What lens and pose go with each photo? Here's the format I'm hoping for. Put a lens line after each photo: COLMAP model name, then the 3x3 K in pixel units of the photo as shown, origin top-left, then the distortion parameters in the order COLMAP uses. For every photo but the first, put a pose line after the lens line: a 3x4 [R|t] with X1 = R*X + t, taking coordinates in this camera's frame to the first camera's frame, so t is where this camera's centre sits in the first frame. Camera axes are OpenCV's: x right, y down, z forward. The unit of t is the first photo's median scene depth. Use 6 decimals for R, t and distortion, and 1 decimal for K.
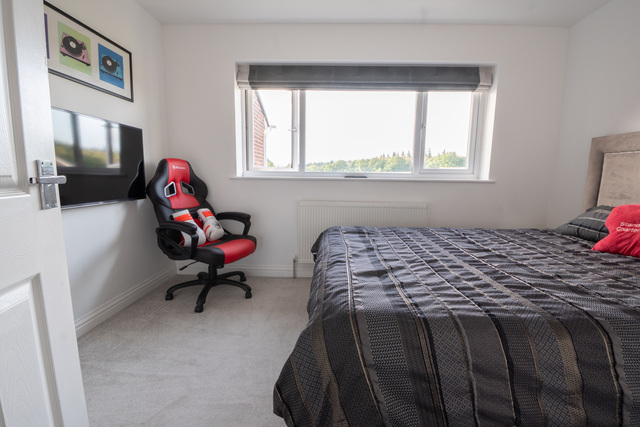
lens RADIAL K [[287.2, 0, 324.9], [0, 287.2, 216.2], [0, 0, 1]] dist [0.010137, -0.018739]
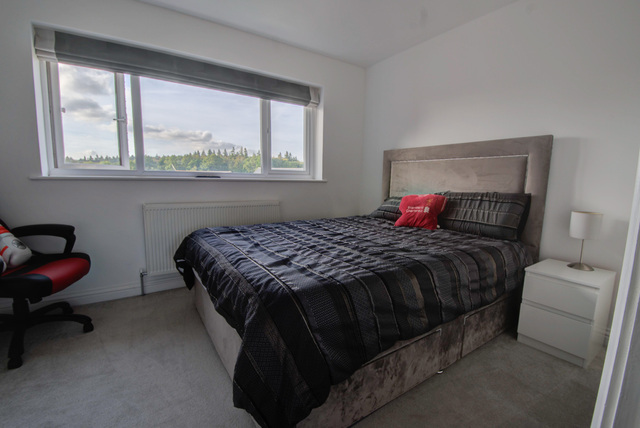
lens RADIAL K [[287.2, 0, 324.9], [0, 287.2, 216.7], [0, 0, 1]] dist [0.010137, -0.018739]
pose [[0.810225, -0.076868, 0.581056, -0.214593], [0.074346, 0.996834, 0.028204, -0.001152], [-0.581384, 0.020348, 0.813374, -0.020521]]
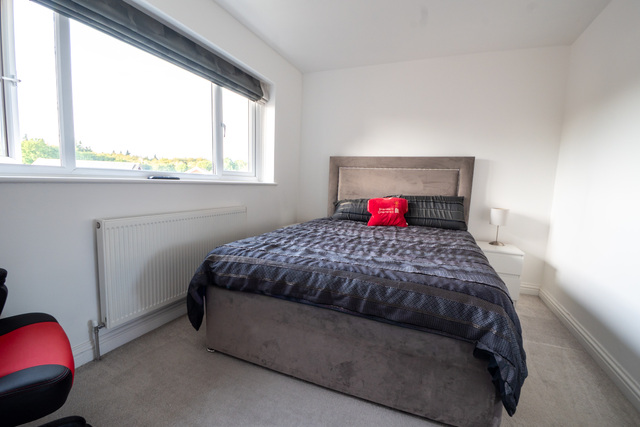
lens RADIAL K [[287.2, 0, 324.9], [0, 287.2, 216.2], [0, 0, 1]] dist [0.010137, -0.018739]
pose [[0.340743, -0.109513, 0.933756, -0.646260], [0.096042, 0.992051, 0.081303, -0.090627], [-0.935238, 0.061977, 0.348553, 0.558699]]
